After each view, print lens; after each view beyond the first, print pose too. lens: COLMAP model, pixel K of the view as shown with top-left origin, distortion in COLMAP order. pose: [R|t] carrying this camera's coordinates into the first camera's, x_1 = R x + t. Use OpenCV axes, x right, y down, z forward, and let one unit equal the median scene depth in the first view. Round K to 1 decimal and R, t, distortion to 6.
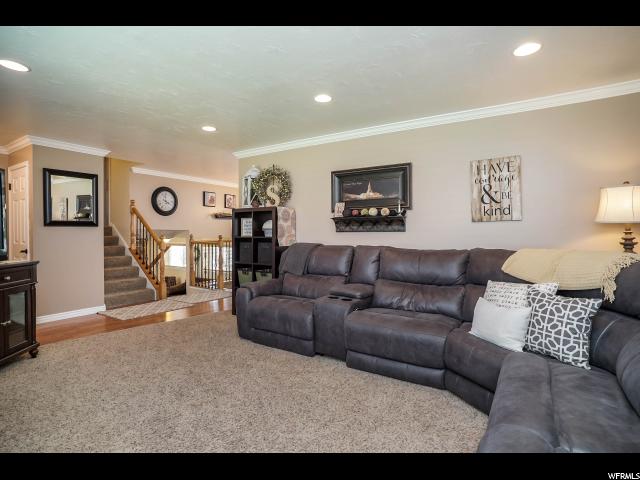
lens RADIAL K [[333.5, 0, 320.0], [0, 333.5, 239.8], [0, 0, 1]] dist [-0.037929, 0.006993]
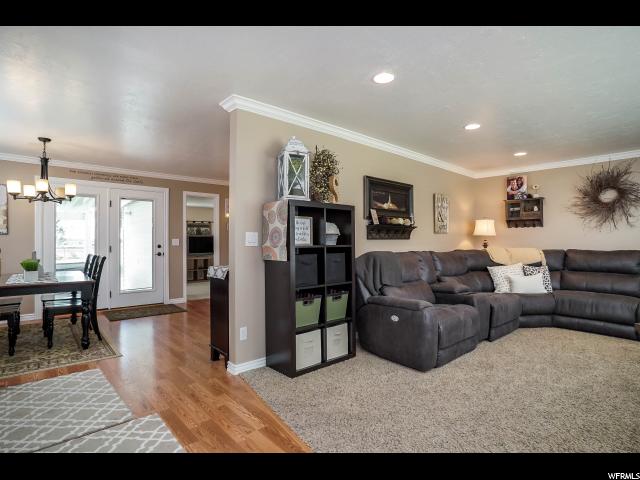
lens RADIAL K [[333.5, 0, 334.8], [0, 333.5, 236.2], [0, 0, 1]] dist [-0.037929, 0.006993]
pose [[0.248082, 0.004747, 0.968727, -0.943889], [0.007171, 0.999952, -0.006736, -0.027676], [-0.968713, 0.008618, 0.248036, 0.889968]]
